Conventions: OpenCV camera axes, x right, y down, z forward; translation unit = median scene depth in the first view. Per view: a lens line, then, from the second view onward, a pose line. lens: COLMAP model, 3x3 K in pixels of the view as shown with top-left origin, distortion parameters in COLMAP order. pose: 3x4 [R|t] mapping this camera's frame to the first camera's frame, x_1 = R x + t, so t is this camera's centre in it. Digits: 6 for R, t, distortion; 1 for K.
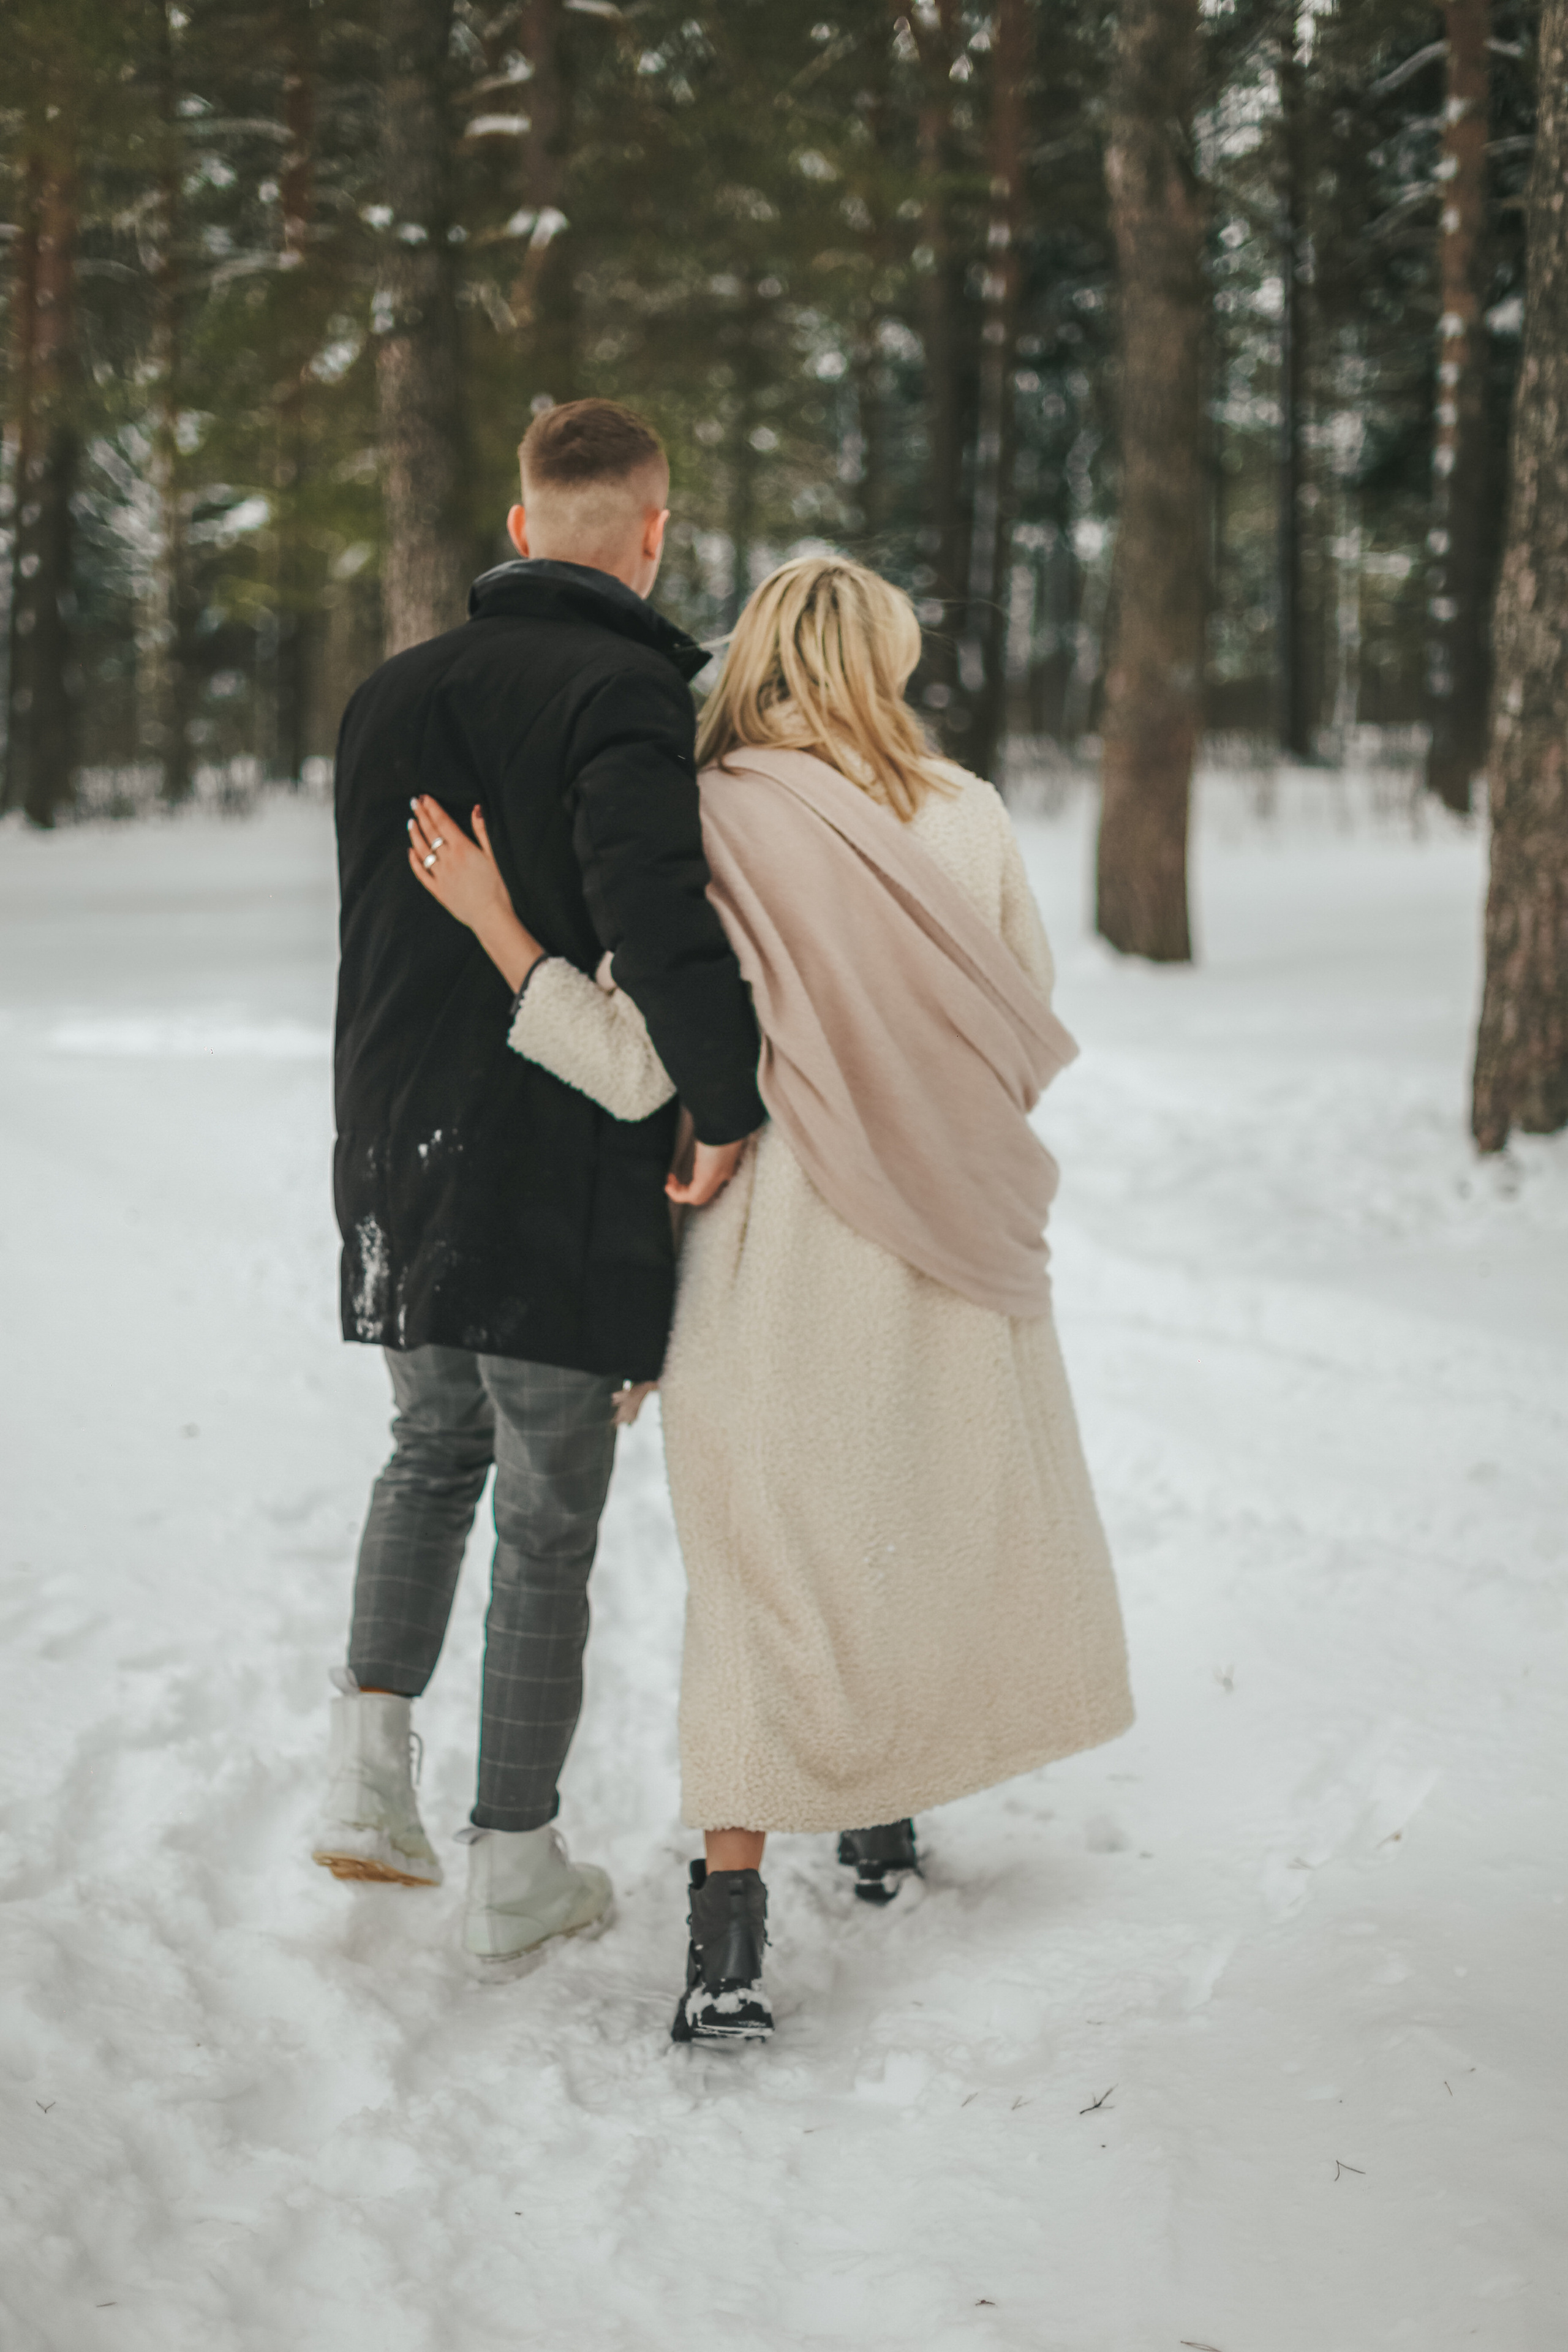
lens RADIAL K [[3394.2, 0, 784.0], [0, 3394.2, 1176.0], [0, 0, 1]] dist [-0.170934, 0.109728]
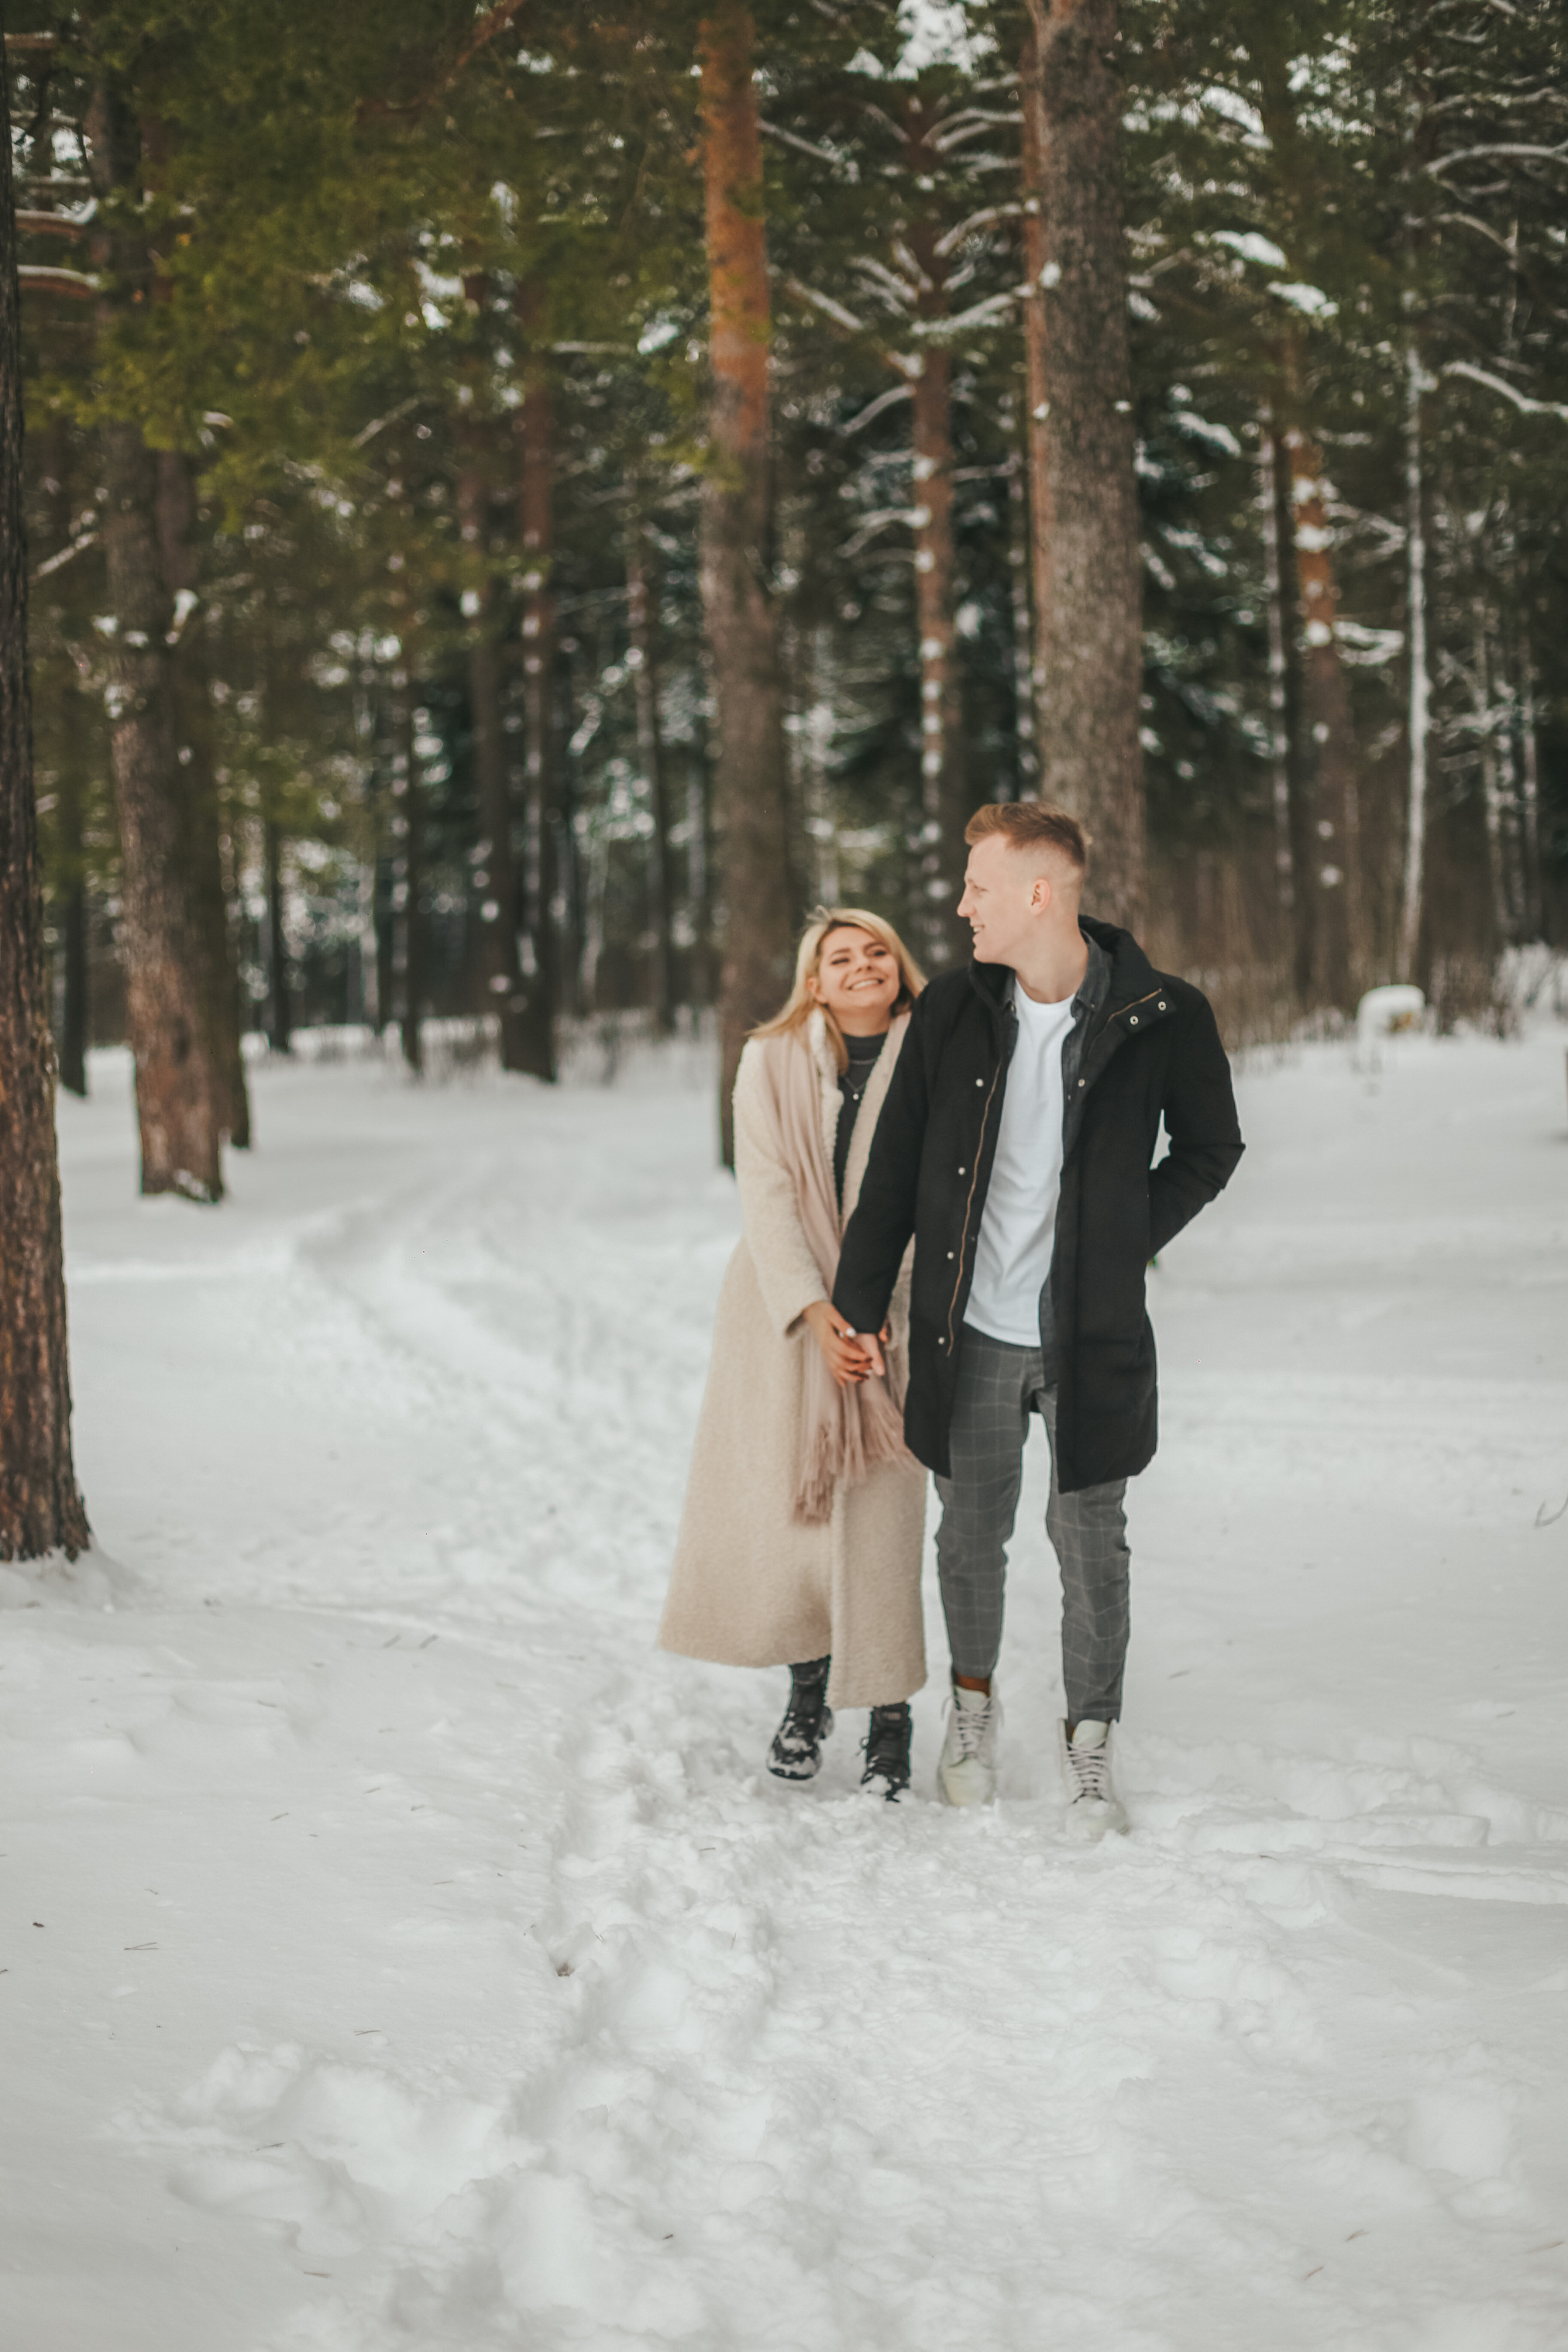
lens RADIAL K [[3394.2, 0, 784.0], [0, 3394.2, 1176.0], [0, 0, 1]] dist [-0.170934, 0.109728]
pose [[0.986703, -0.053222, 0.153573, -0.033472], [0.065529, 0.994935, -0.076219, 0.013275], [-0.148739, 0.085270, 0.985193, -0.114001]]
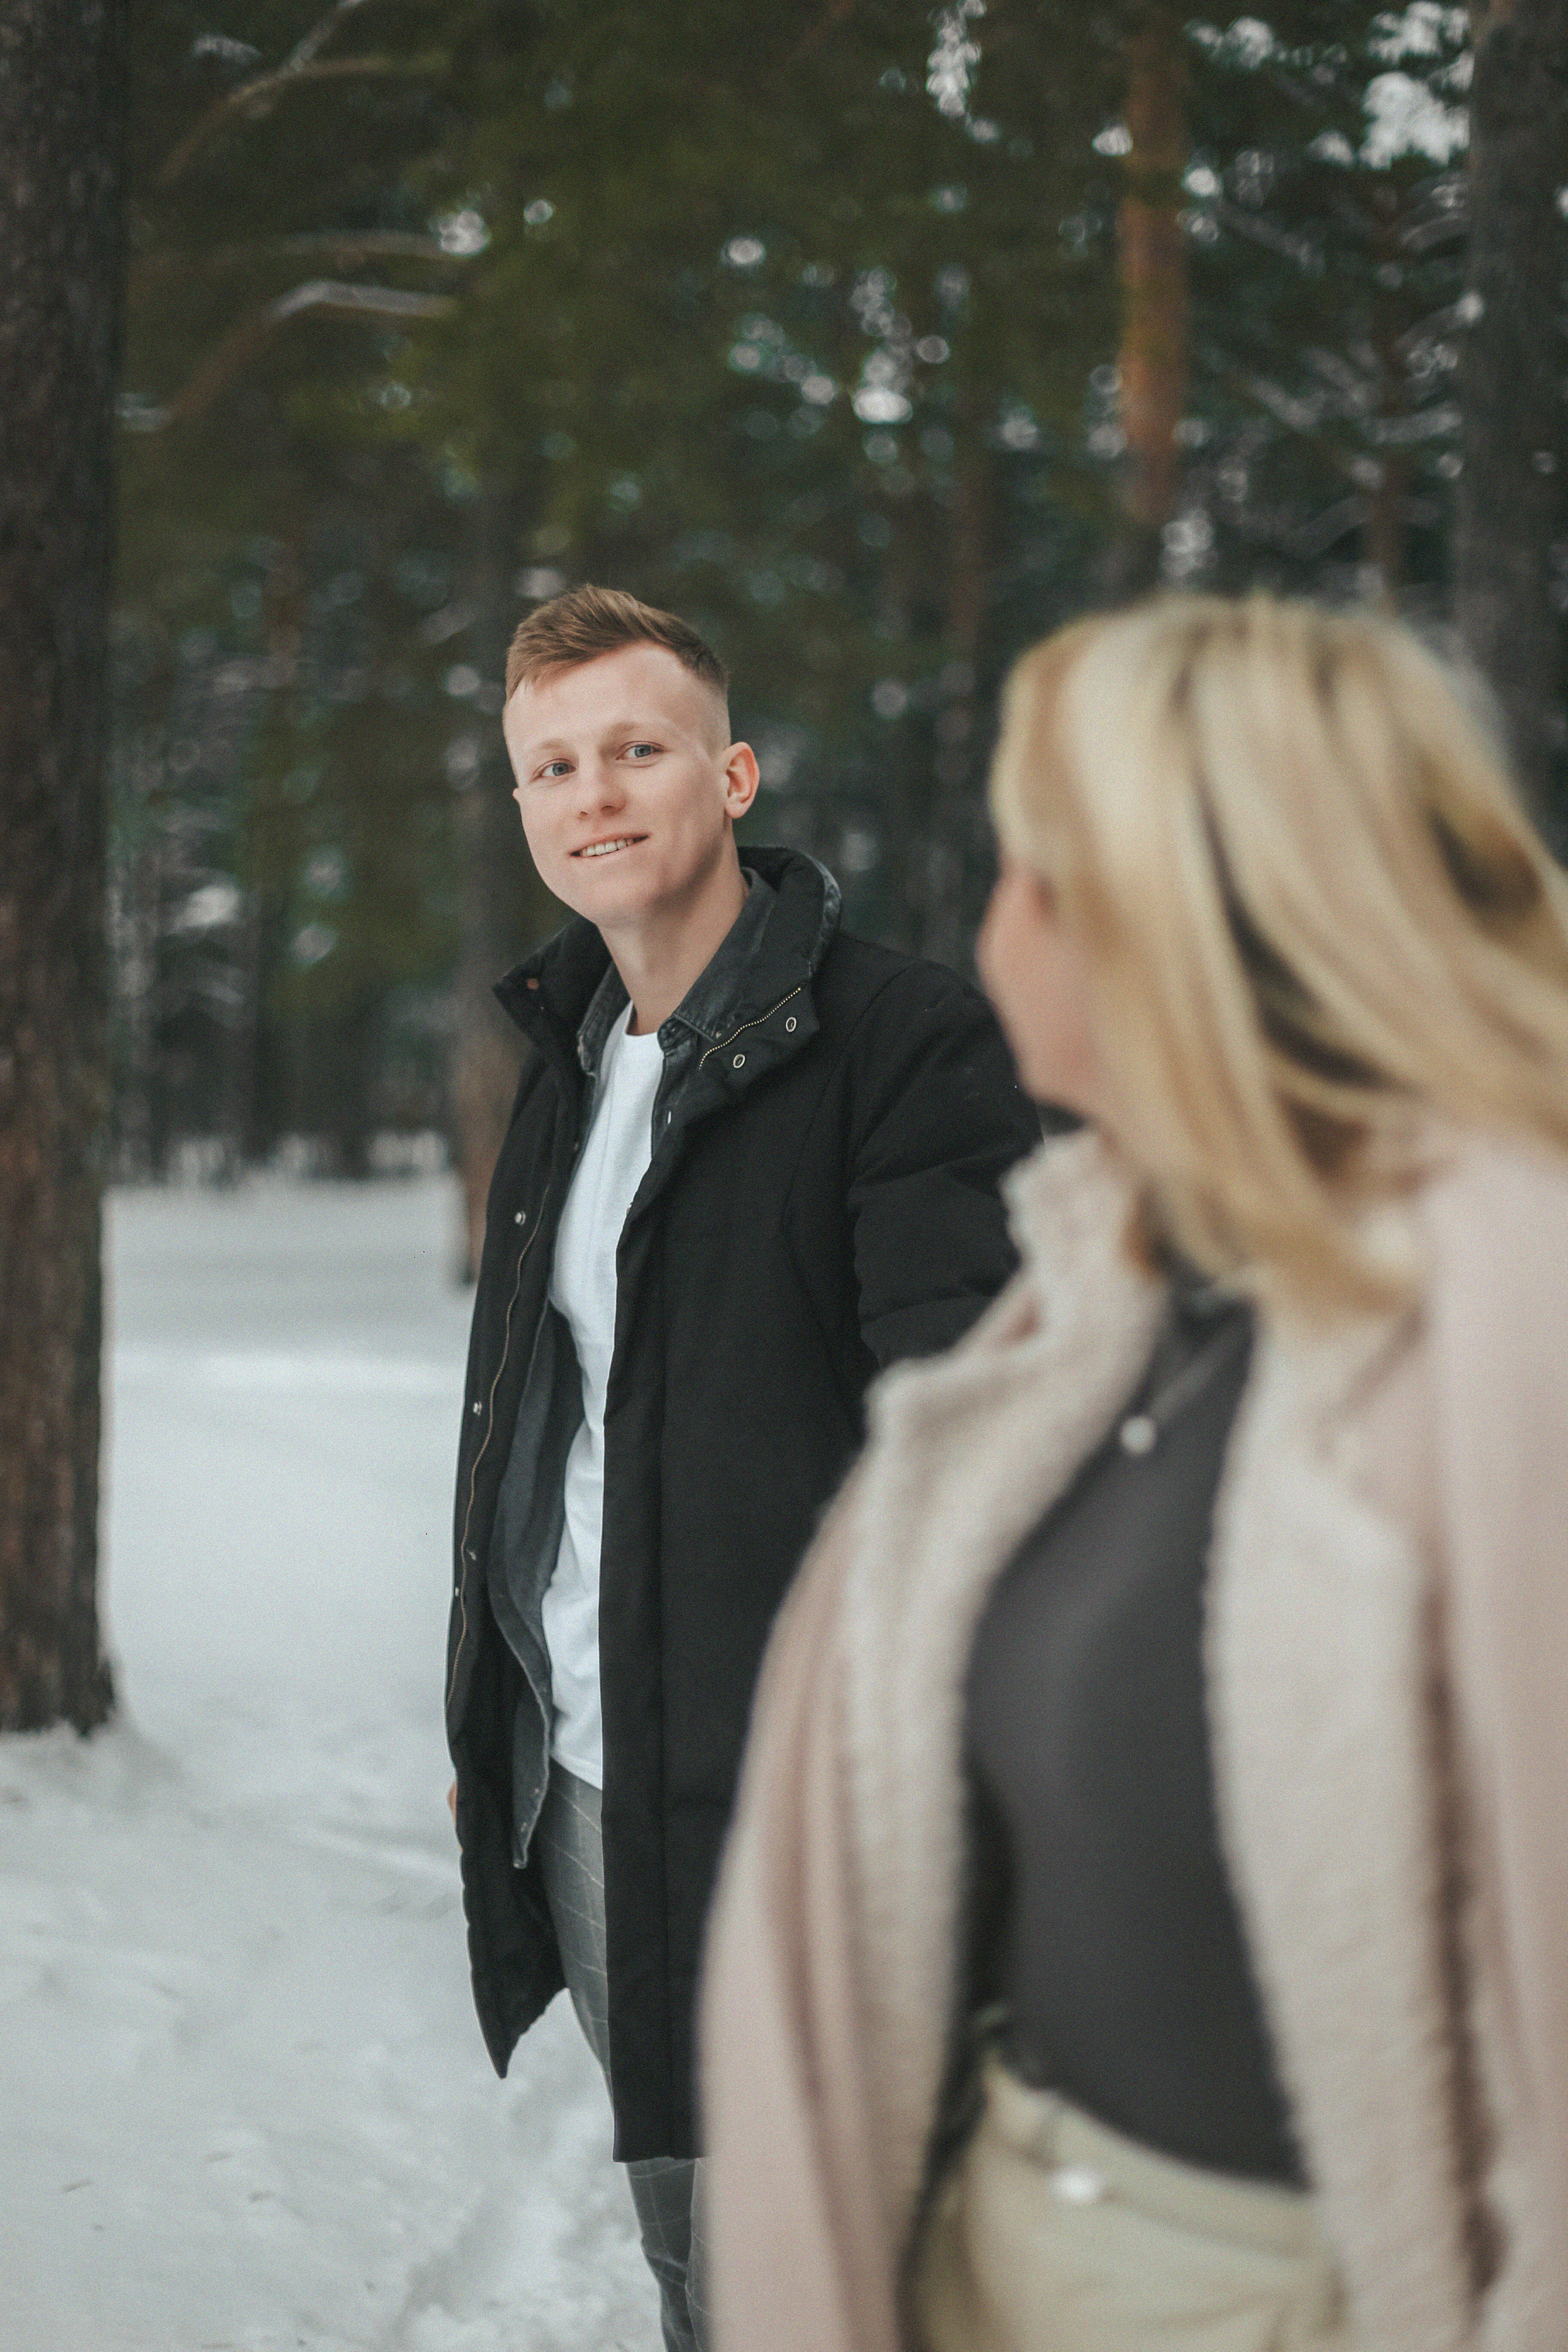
lens RADIAL K [[3397.9, 0, 827.5], [0, 3397.9, 1184.0], [0, 0, 1]] dist [-0.130439, 0.116798]
pose [[0.999090, 0.017627, 0.038830, -0.016233], [-0.013136, 0.993507, -0.113010, 0.009120], [-0.040570, 0.112397, 0.992835, -0.073506]]
